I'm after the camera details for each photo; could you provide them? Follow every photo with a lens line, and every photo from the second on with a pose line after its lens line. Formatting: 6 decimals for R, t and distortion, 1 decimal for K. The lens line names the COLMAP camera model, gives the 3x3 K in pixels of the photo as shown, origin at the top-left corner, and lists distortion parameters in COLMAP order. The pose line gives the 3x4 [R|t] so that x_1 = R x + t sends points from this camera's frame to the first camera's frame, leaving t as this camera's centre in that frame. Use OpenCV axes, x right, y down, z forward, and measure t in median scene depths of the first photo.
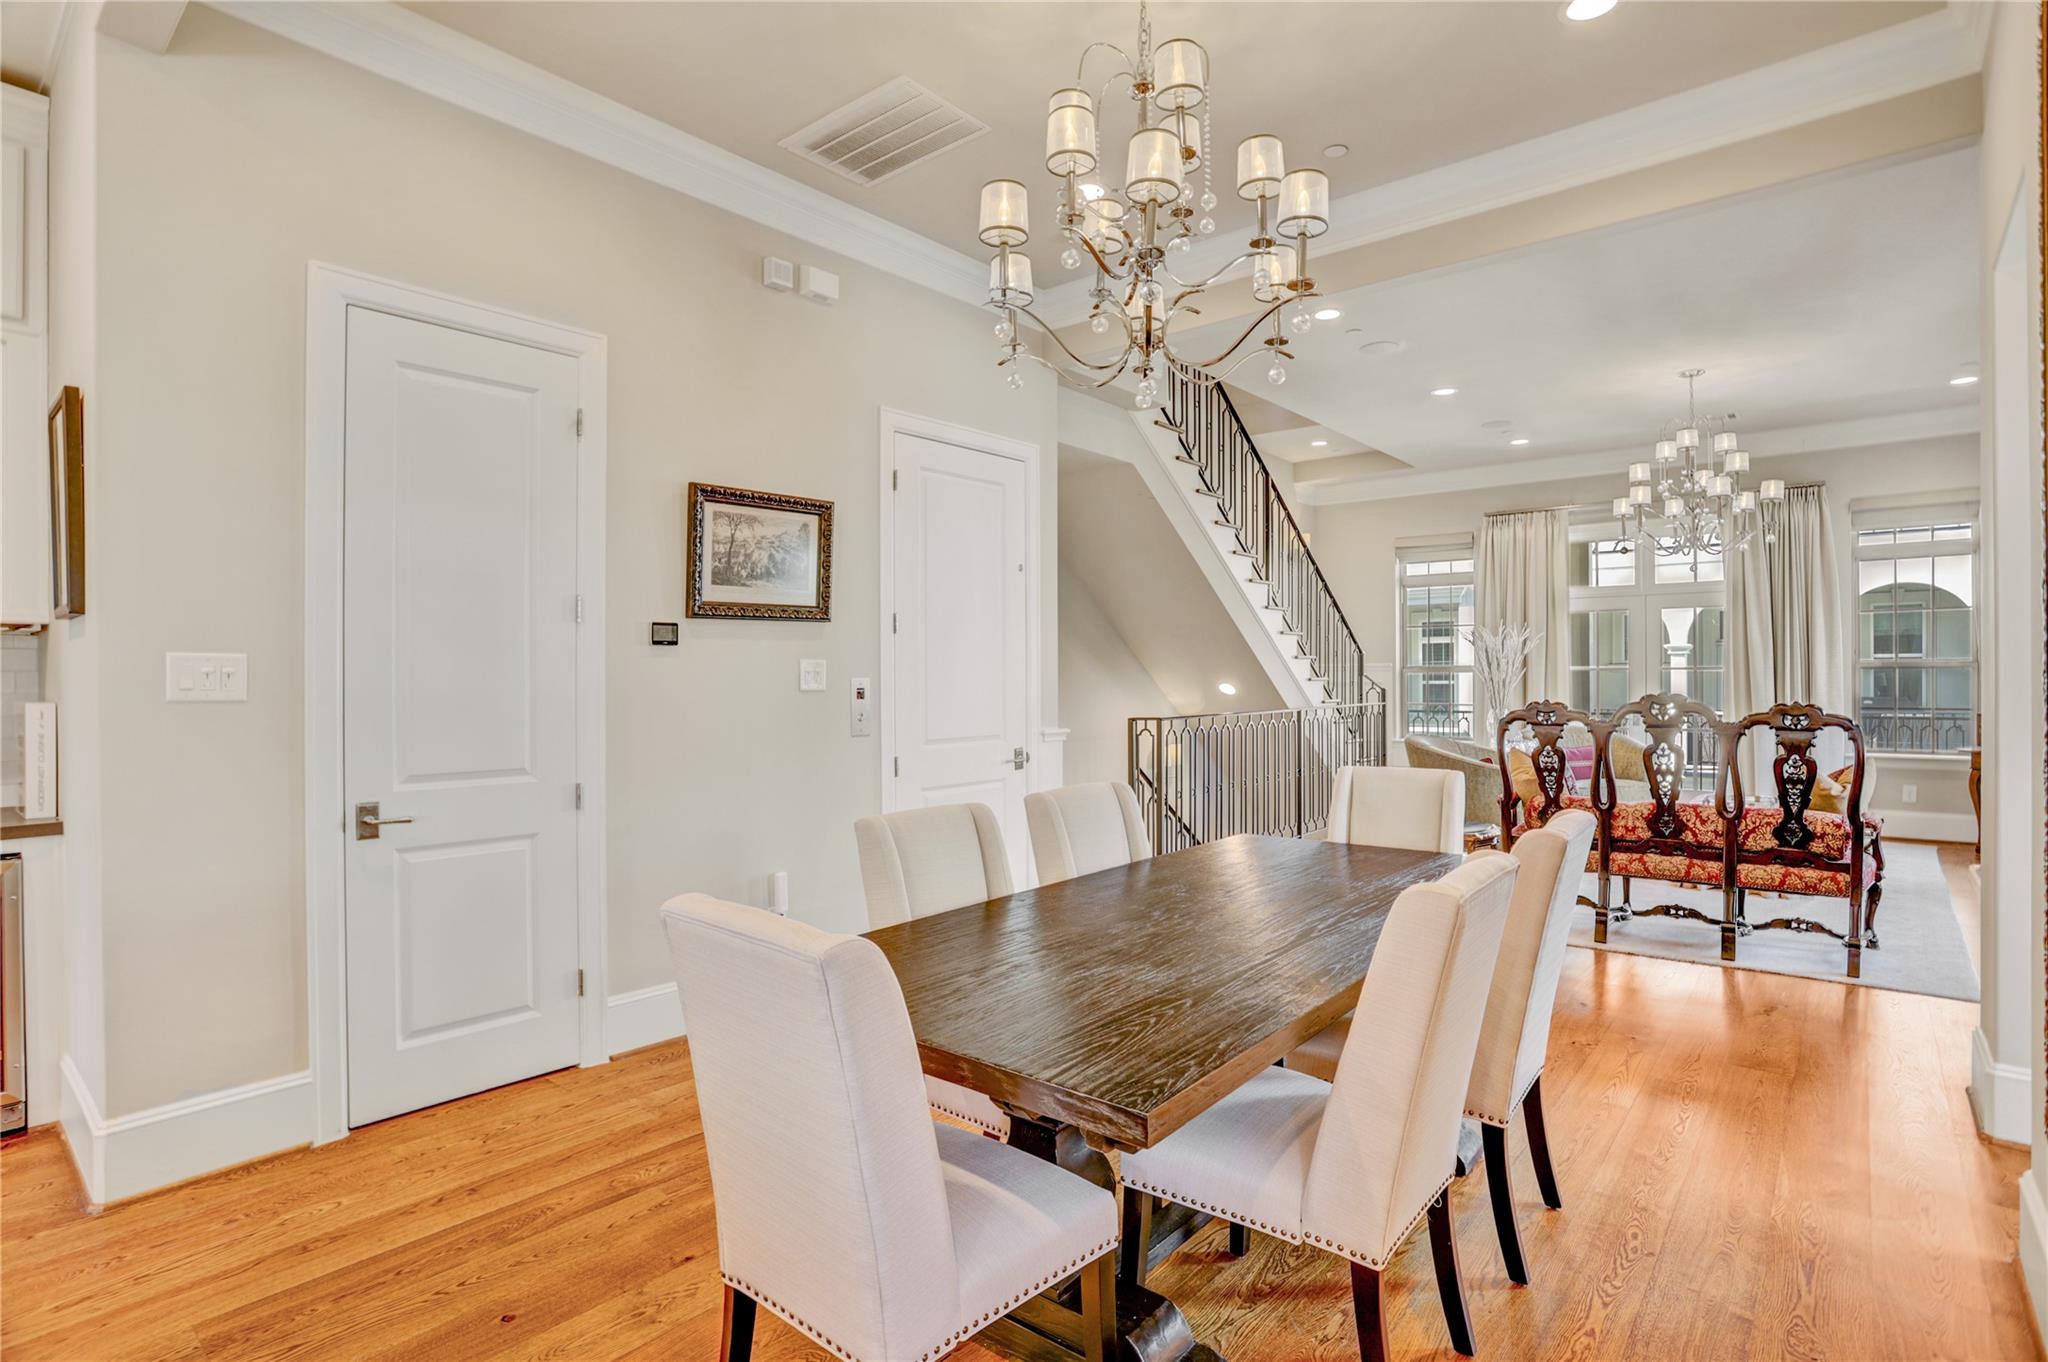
lens RADIAL K [[1053.0, 0, 1021.8], [0, 1053.0, 671.4], [0, 0, 1]] dist [-0.061931, 0.009190]
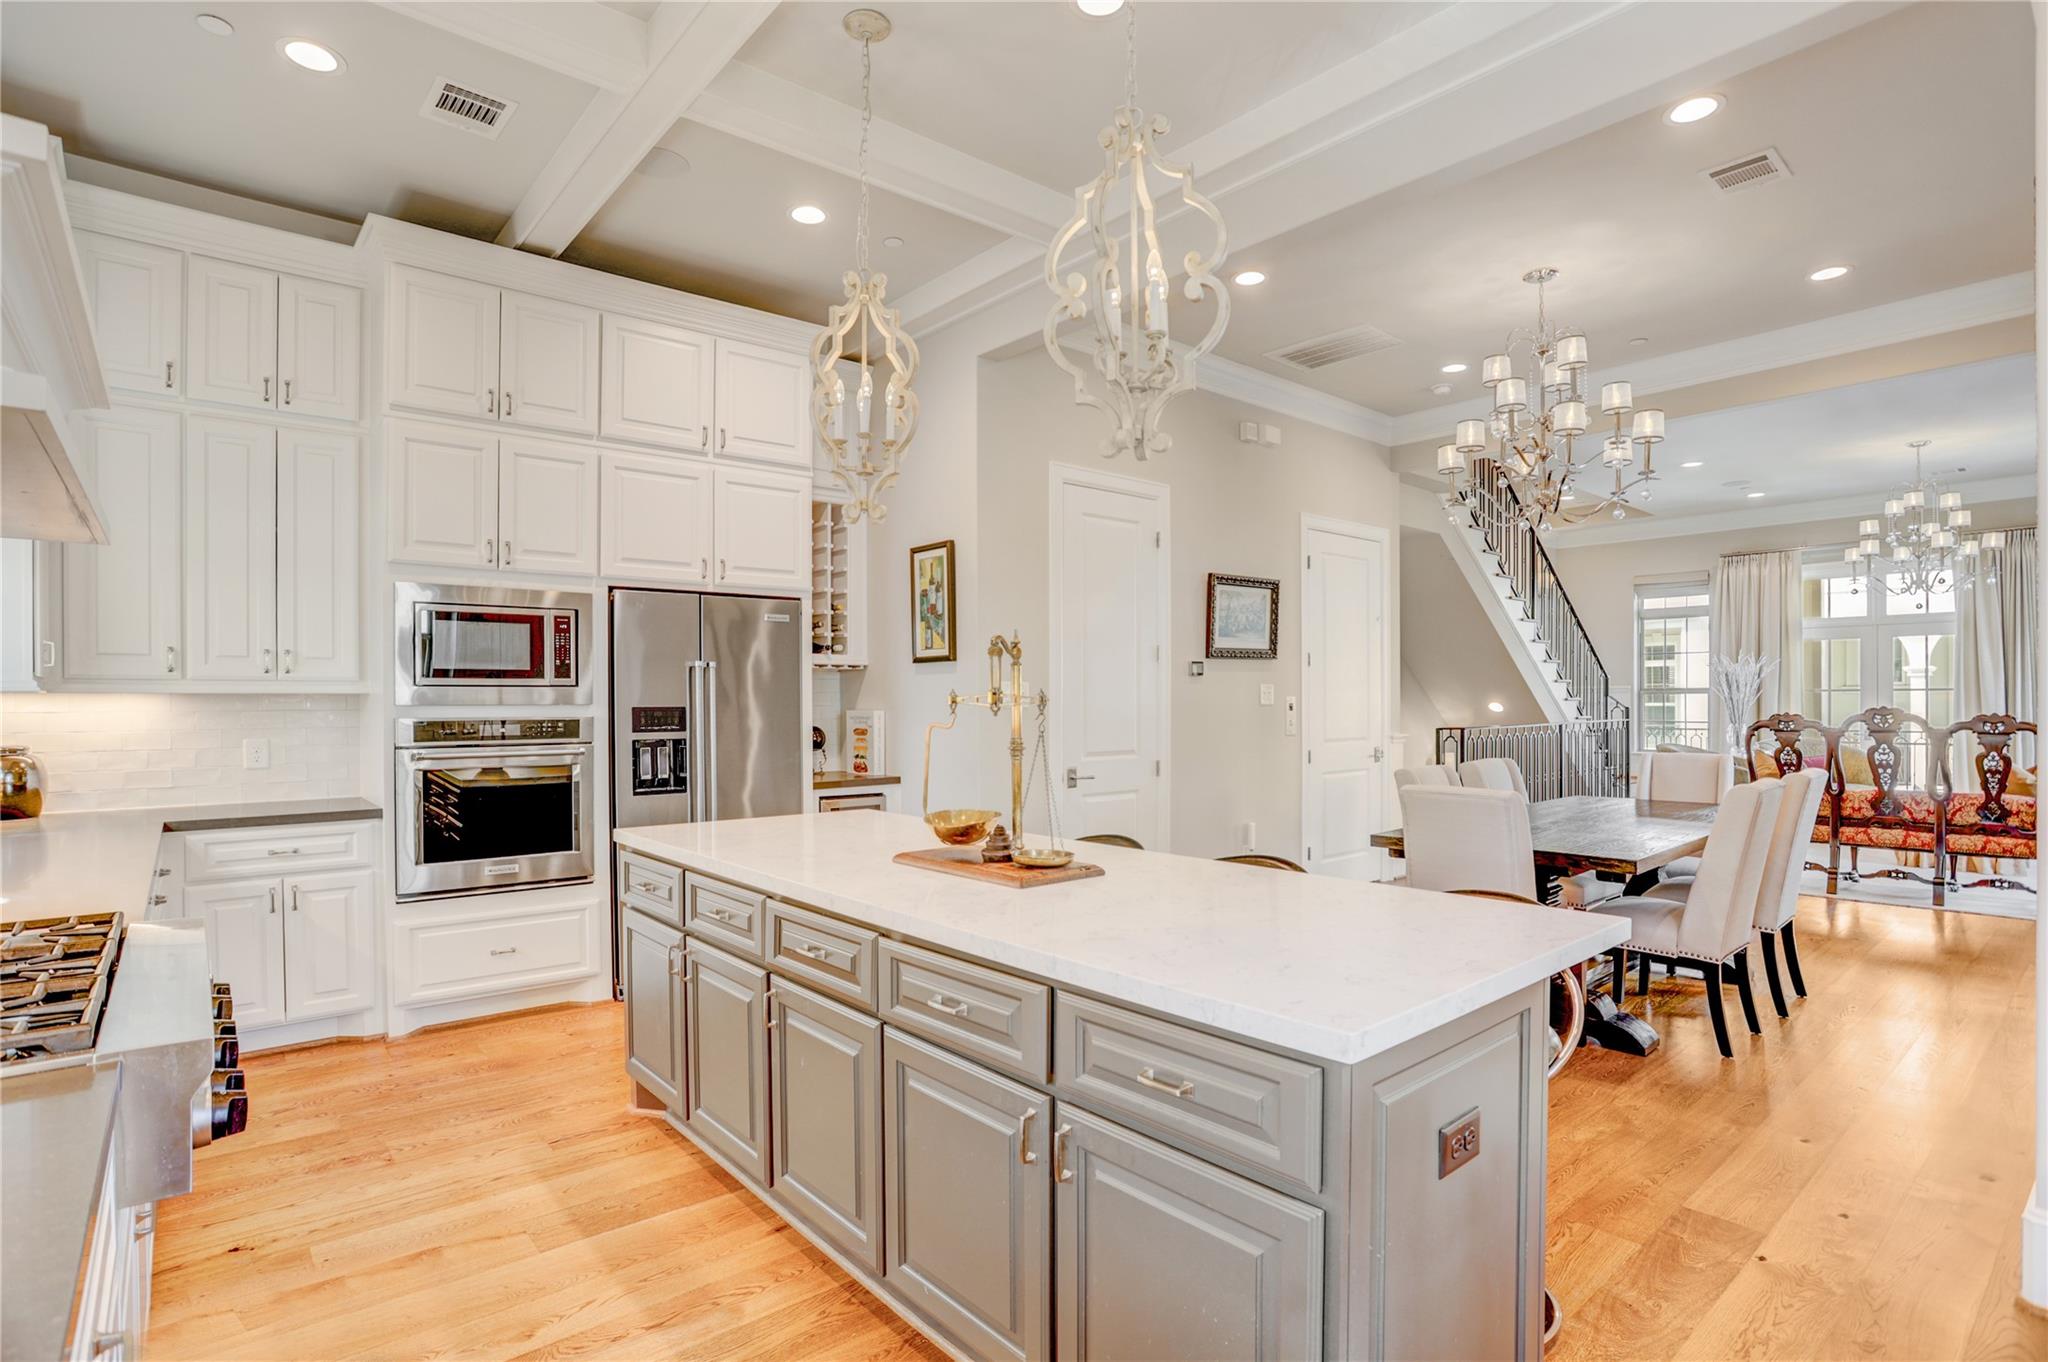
lens RADIAL K [[1023.2, 0, 1035.3], [0, 1023.2, 707.2], [0, 0, 1]] dist [-0.054472, 0.018745]
pose [[0.986550, -0.000826, -0.163457, -0.232349], [0.002667, 0.999935, 0.011046, 0.003699], [0.163438, -0.011333, 0.986489, -0.413862]]
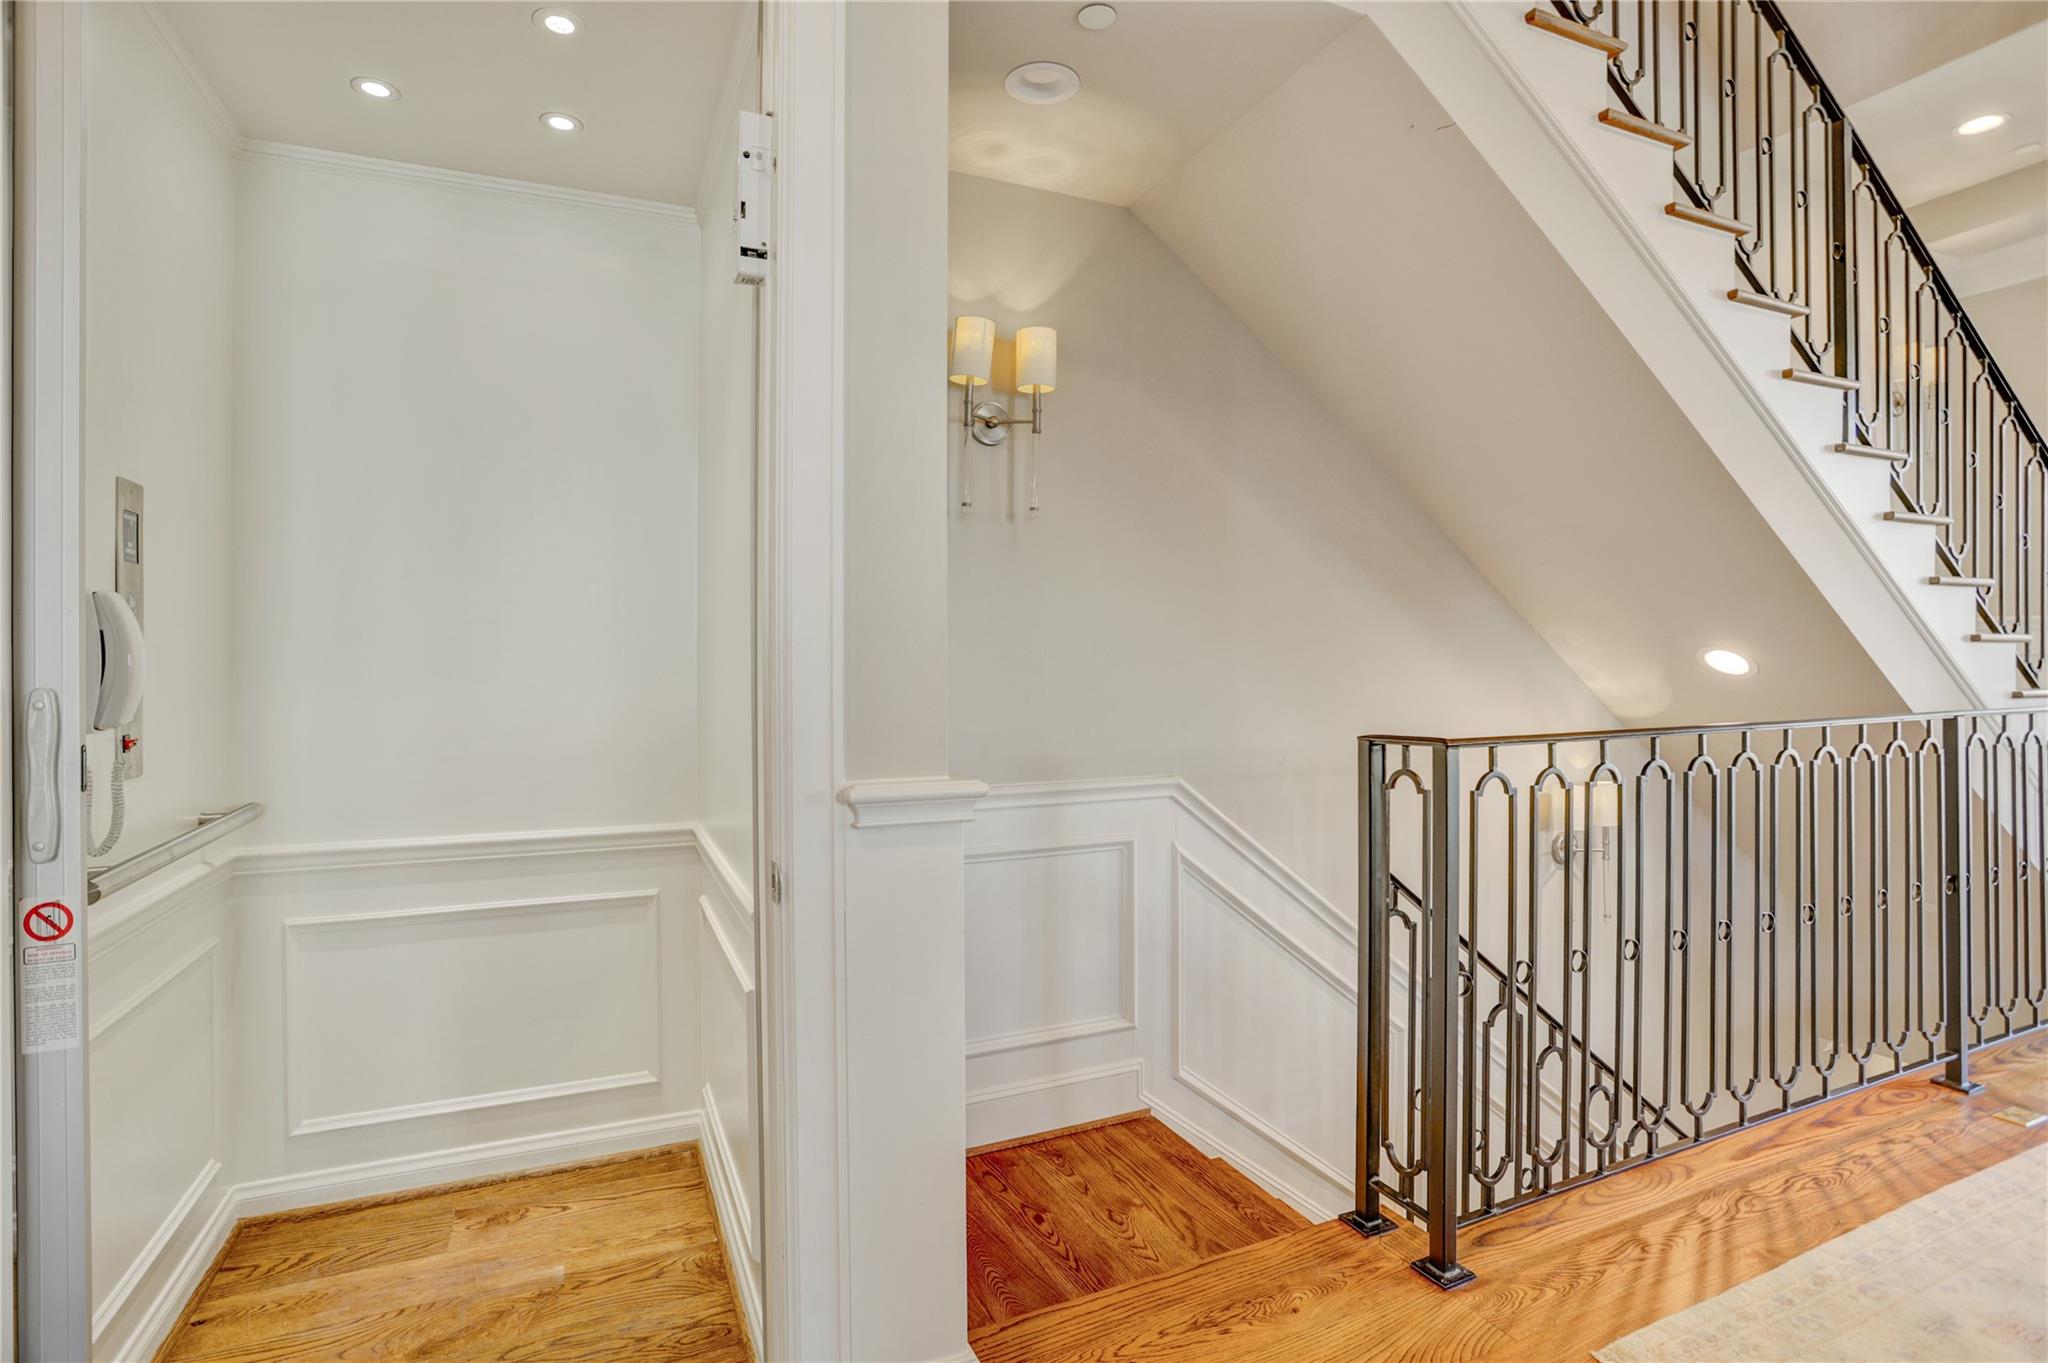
lens RADIAL K [[1023.2, 0, 971.3], [0, 1023.2, 657.6], [0, 0, 1]] dist [-0.054472, 0.018745]
pose [[0.882801, -0.003039, -0.469738, 0.186523], [0.004104, 0.999991, 0.001243, 0.021552], [0.469730, -0.003025, 0.882805, 0.806050]]
